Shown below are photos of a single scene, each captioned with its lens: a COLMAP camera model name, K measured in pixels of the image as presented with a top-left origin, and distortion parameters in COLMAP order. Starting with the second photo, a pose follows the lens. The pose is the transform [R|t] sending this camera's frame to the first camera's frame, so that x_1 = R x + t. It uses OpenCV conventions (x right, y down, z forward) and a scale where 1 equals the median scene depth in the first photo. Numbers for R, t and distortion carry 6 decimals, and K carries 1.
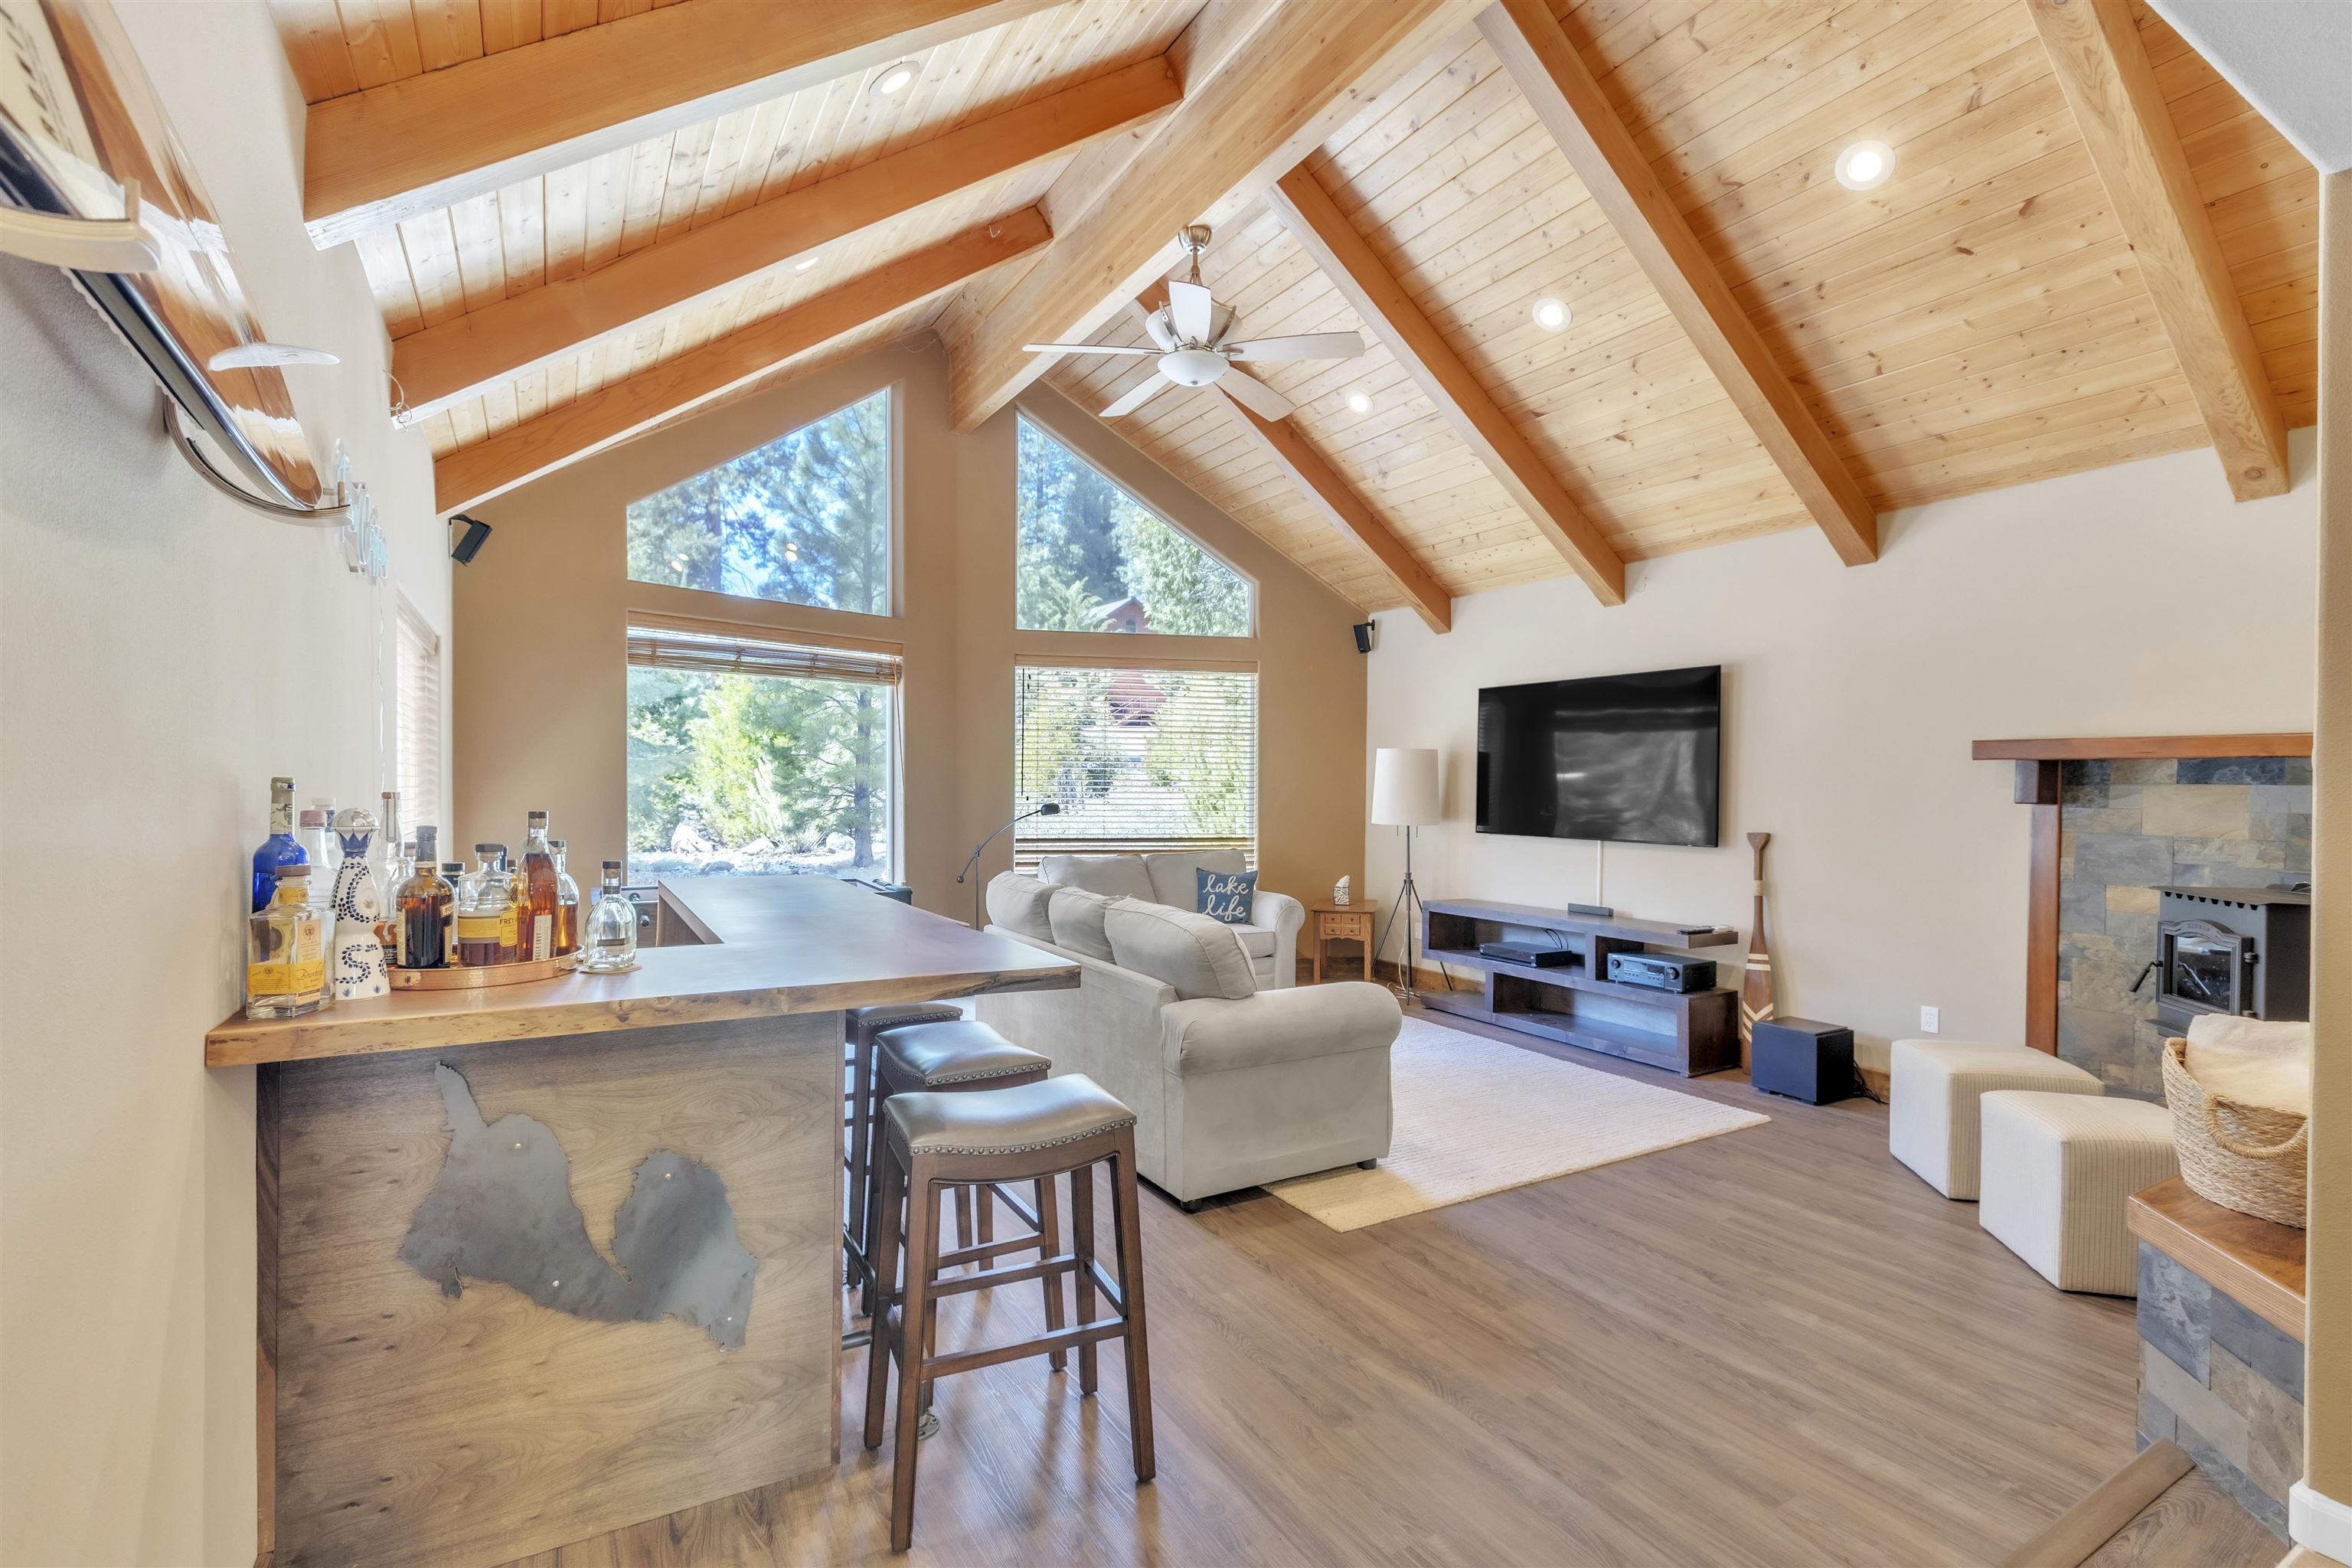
lens RADIAL K [[1082.0, 0, 1174.2], [0, 1082.0, 786.8], [0, 0, 1]] dist [0.004897, -0.002161]
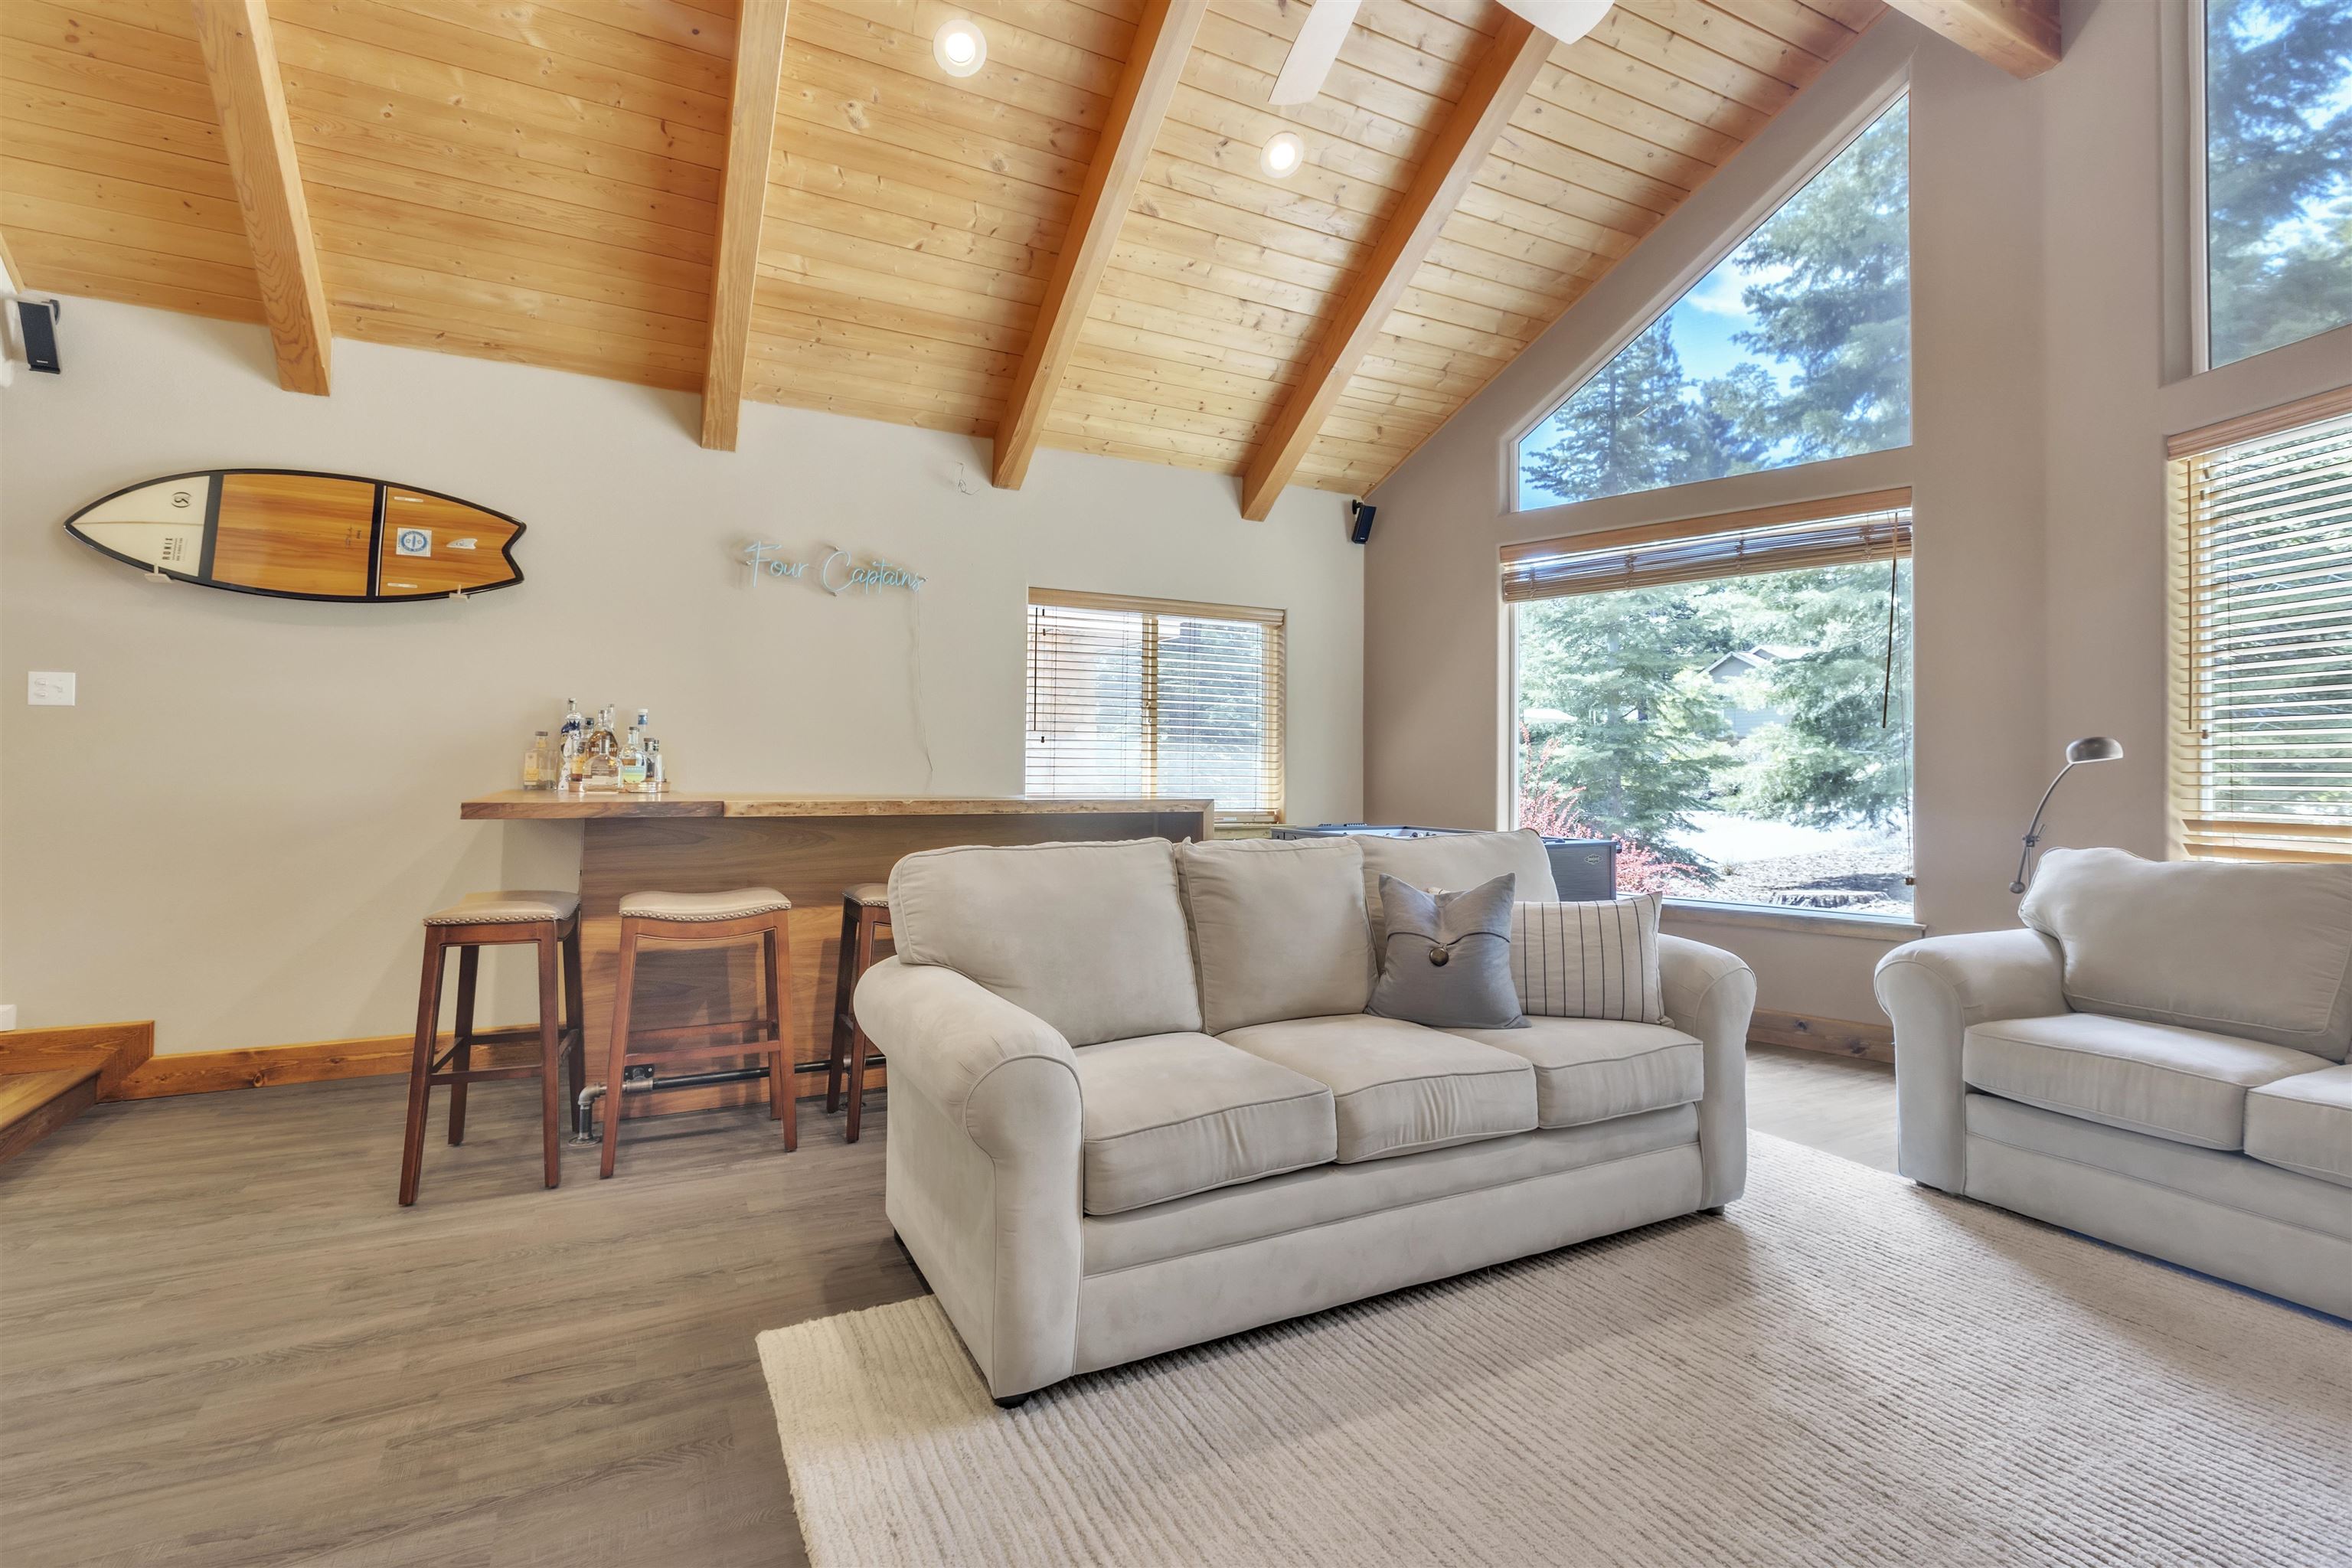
lens RADIAL K [[1082.0, 0, 1173.3], [0, 1082.0, 764.2], [0, 0, 1]] dist [0.004897, -0.002161]
pose [[-0.066033, -0.014110, -0.997718, 0.748224], [-0.010498, 0.999855, -0.013445, 0.071927], [0.997762, 0.009586, -0.066171, 1.226161]]
